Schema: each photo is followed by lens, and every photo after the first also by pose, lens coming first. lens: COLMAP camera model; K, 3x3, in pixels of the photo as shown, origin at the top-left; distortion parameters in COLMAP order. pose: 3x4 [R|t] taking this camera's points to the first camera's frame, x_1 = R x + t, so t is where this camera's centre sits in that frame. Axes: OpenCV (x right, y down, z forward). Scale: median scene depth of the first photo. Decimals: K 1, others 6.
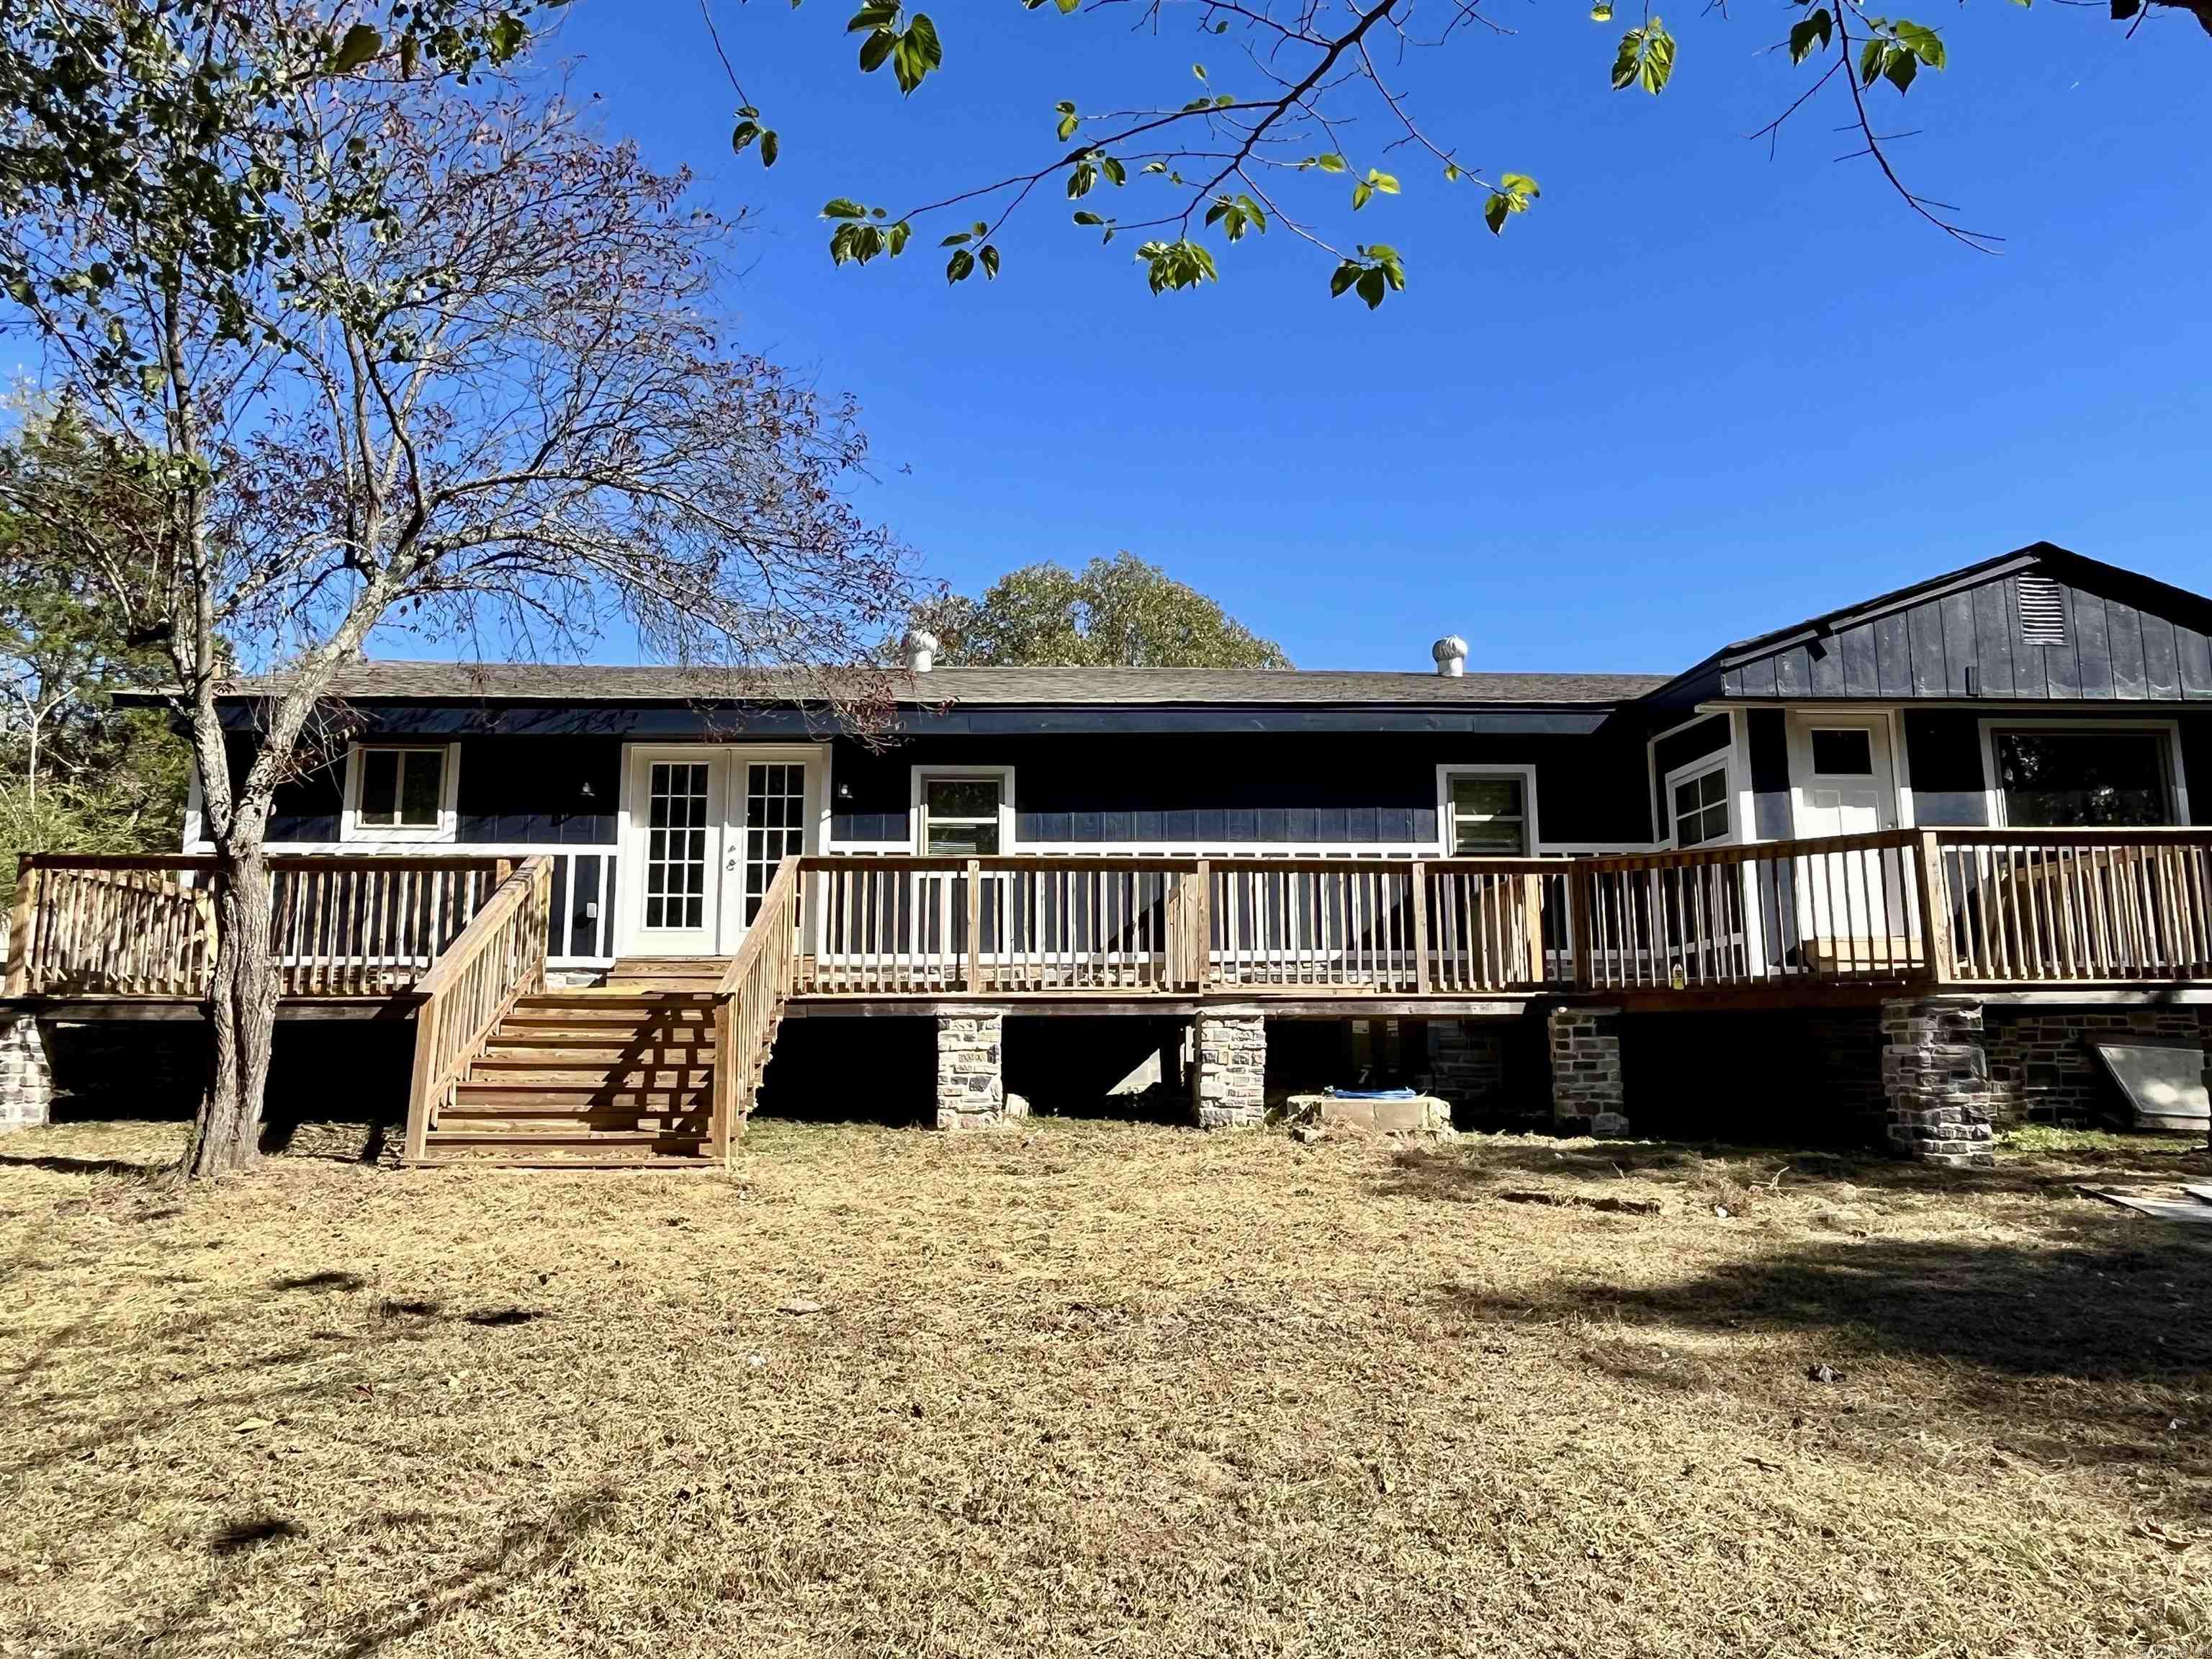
lens RADIAL K [[1516.8, 0, 1106.0], [0, 1516.8, 829.5], [0, 0, 1]] dist [-0.002312, 0.000929]
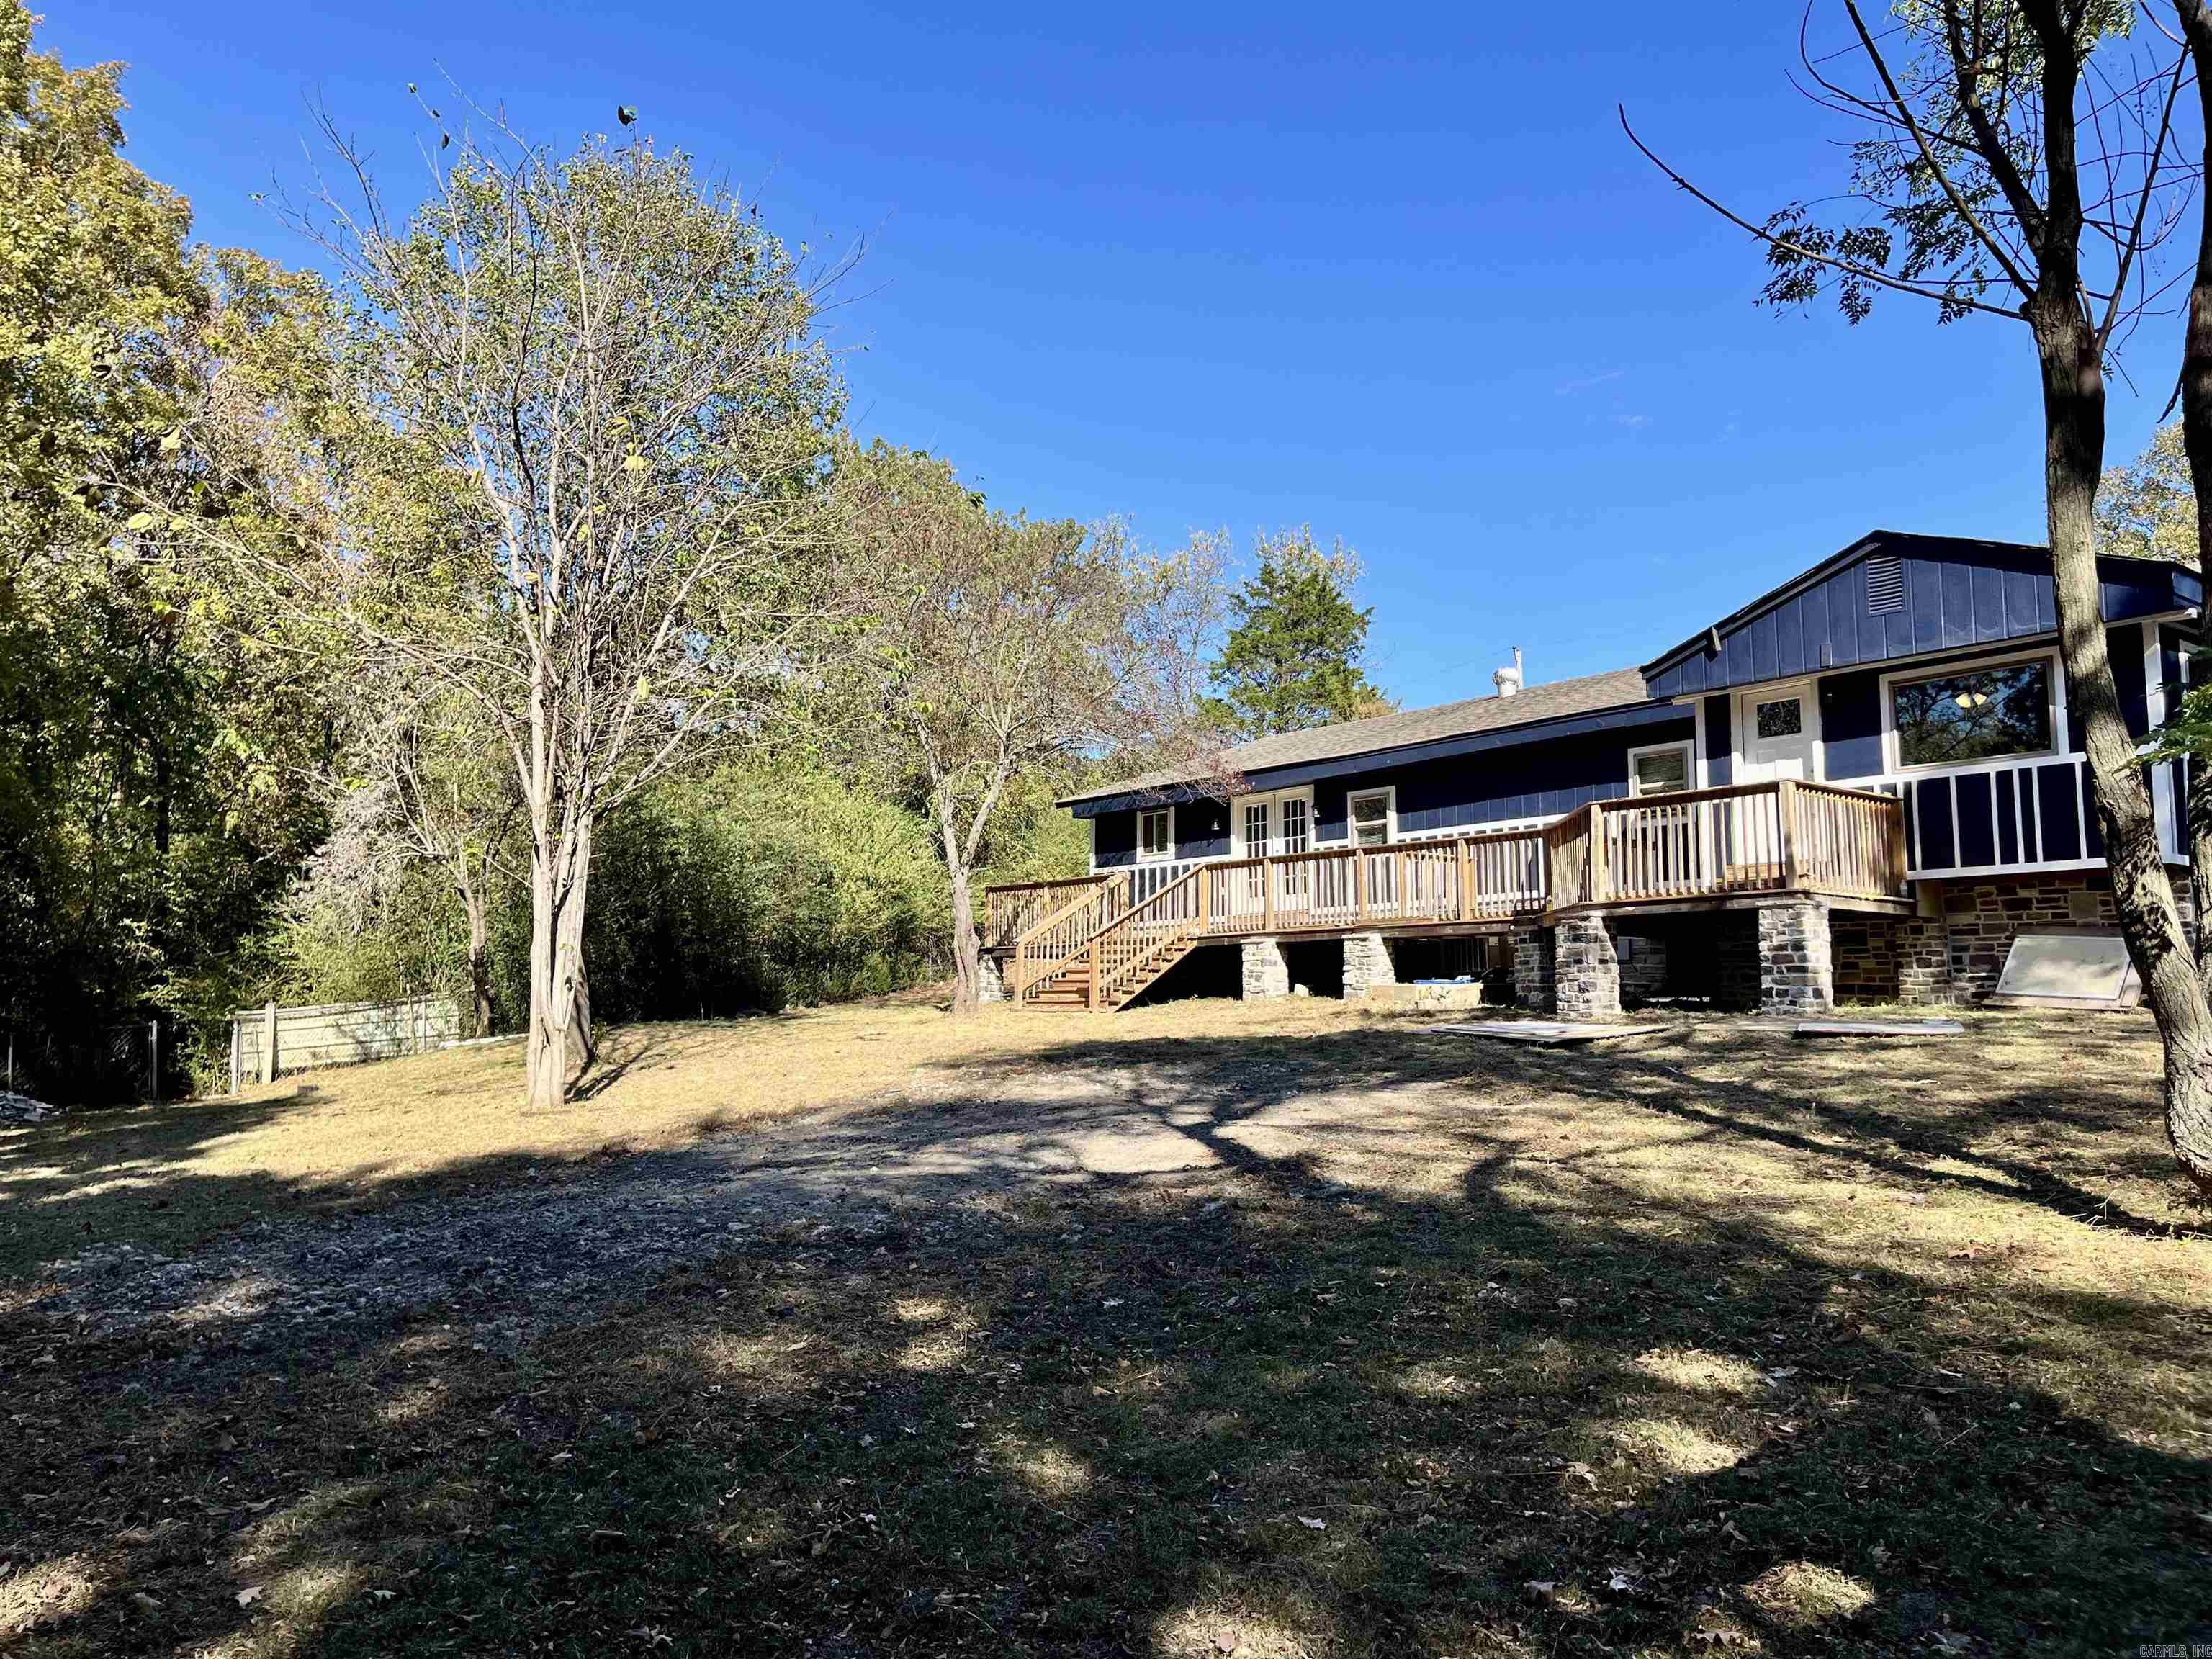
lens RADIAL K [[1678.9, 0, 1116.7], [0, 1678.9, 834.1], [0, 0, 1]] dist [0.078964, -0.107161]
pose [[0.582624, -0.084293, -0.808358, 1.228117], [0.125585, 0.991999, -0.012927, -0.005240], [0.802980, -0.093986, 0.588549, -0.290445]]
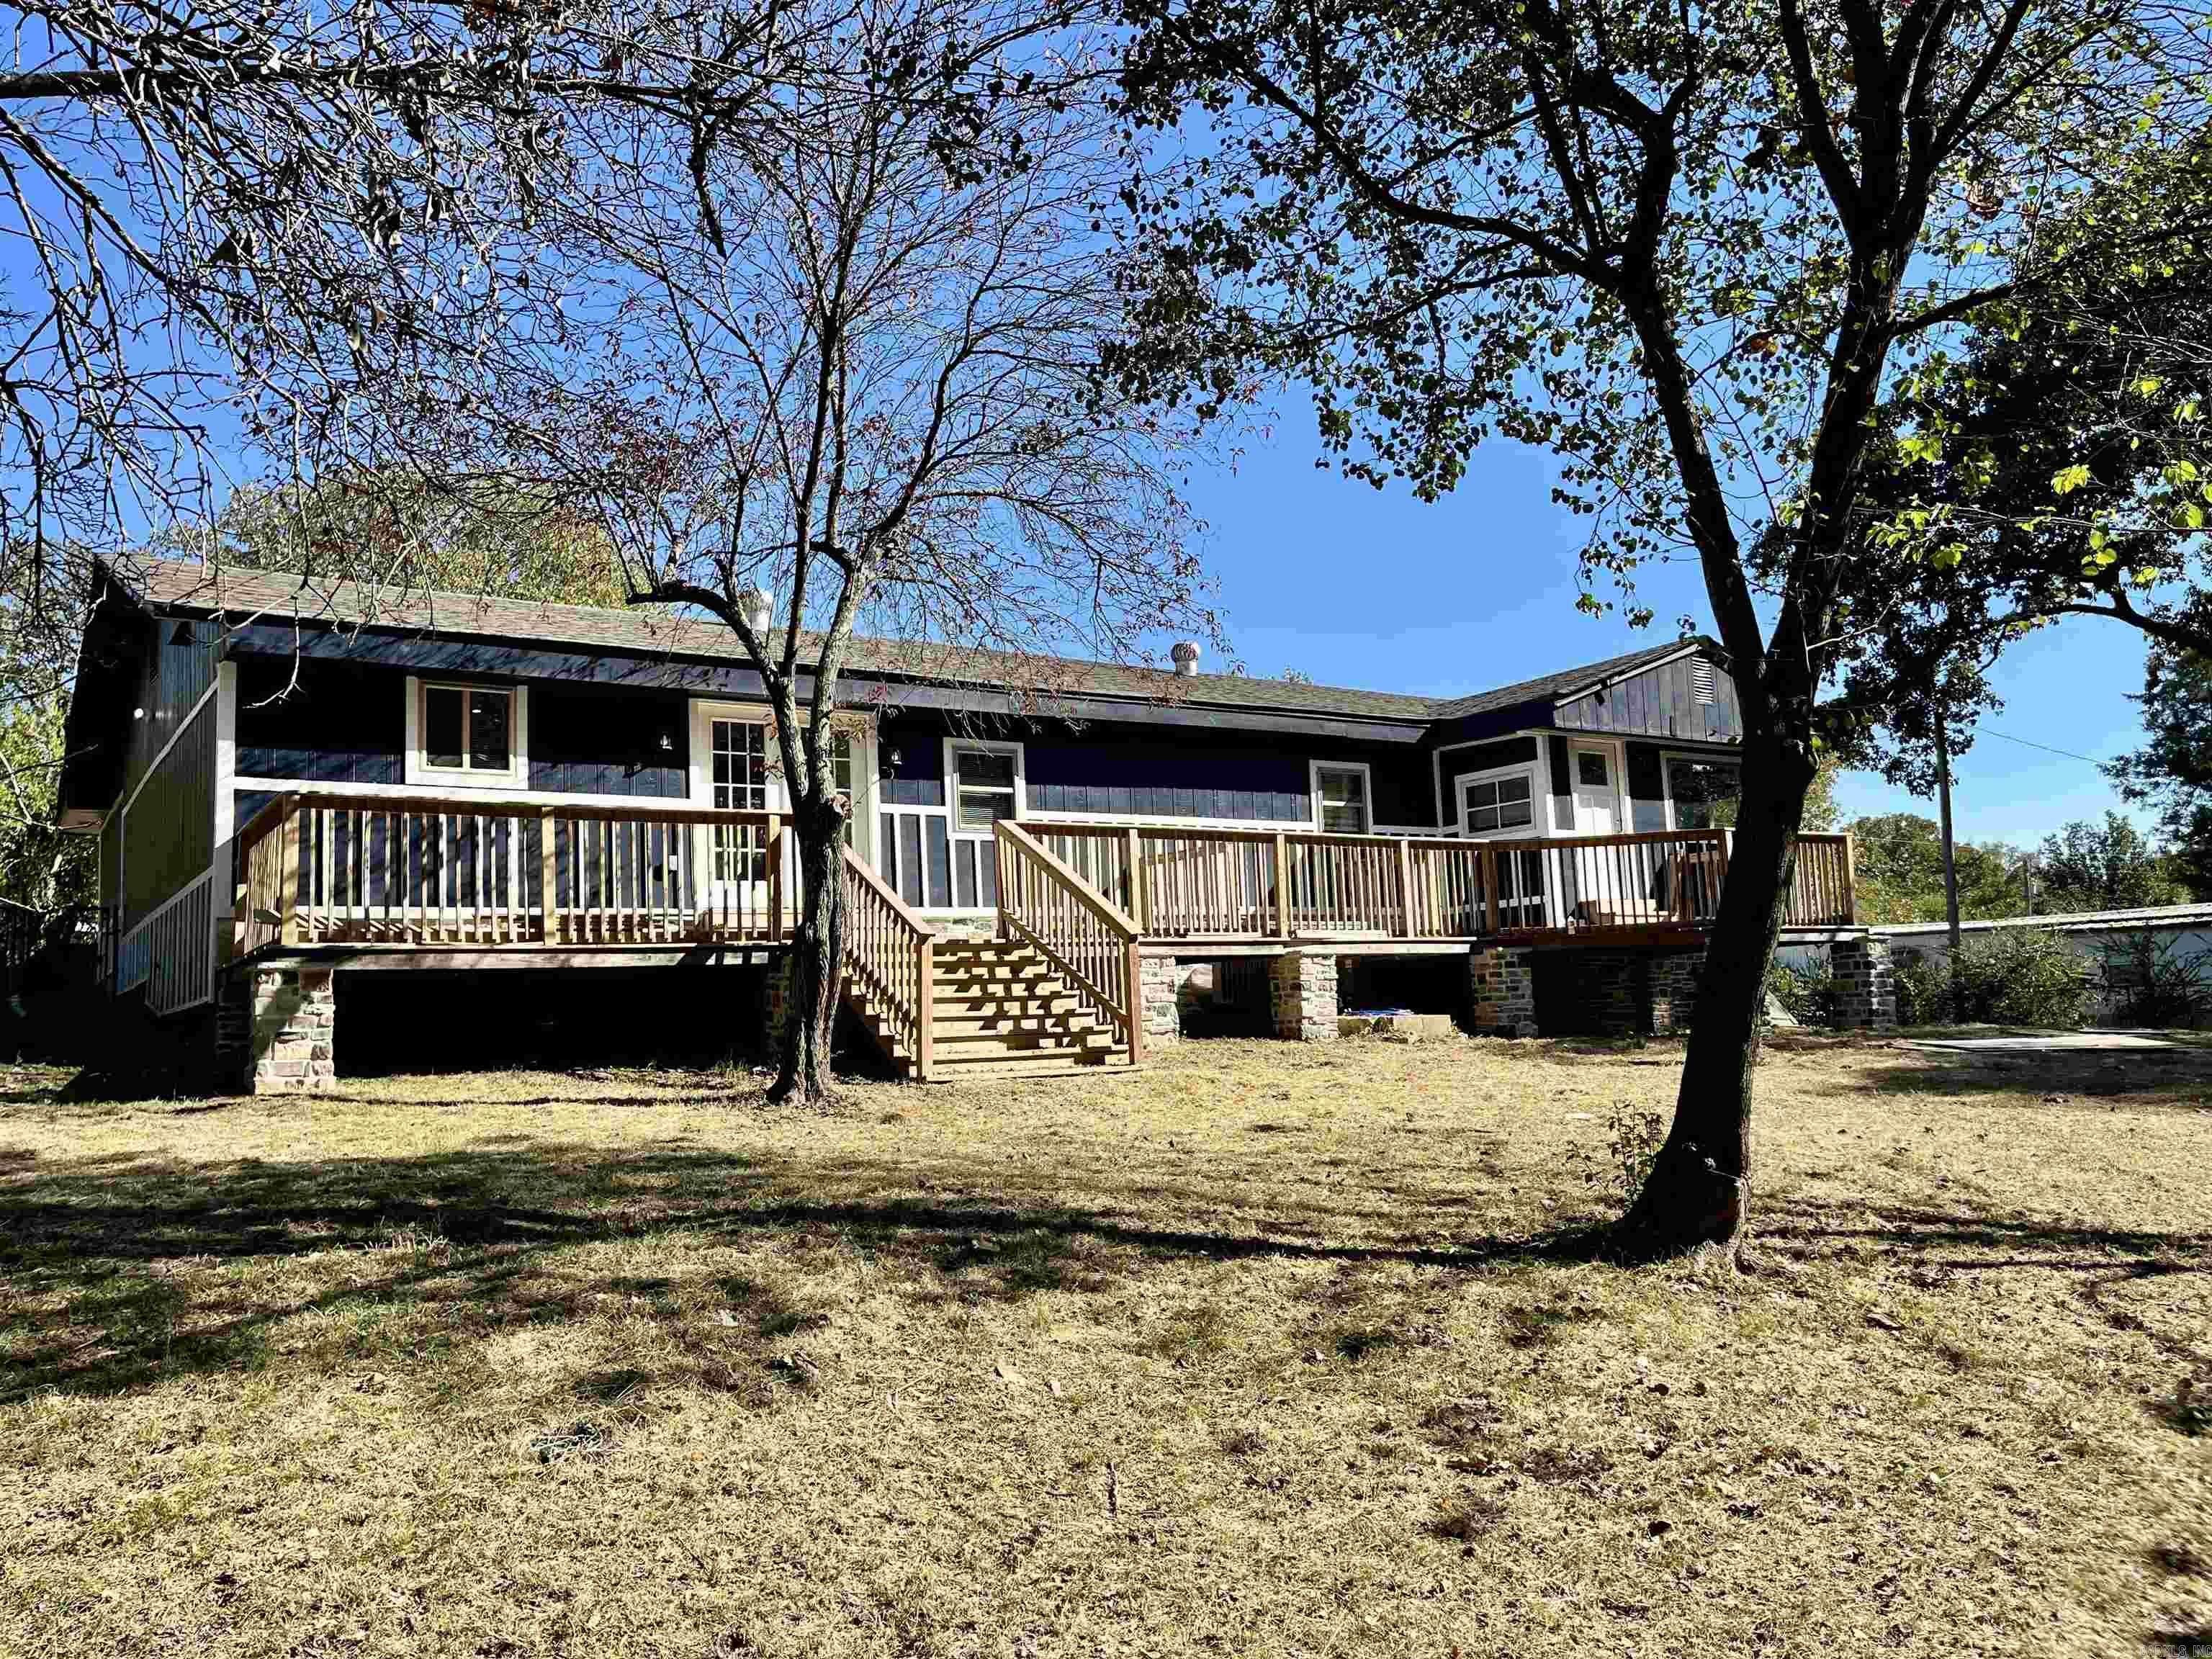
lens RADIAL K [[1678.9, 0, 1116.7], [0, 1678.9, 834.1], [0, 0, 1]] dist [0.078964, -0.107161]
pose [[0.856448, 0.028948, 0.515422, -0.663818], [-0.044510, 0.998849, 0.017860, 0.000903], [-0.514312, -0.038238, 0.856750, -0.119291]]
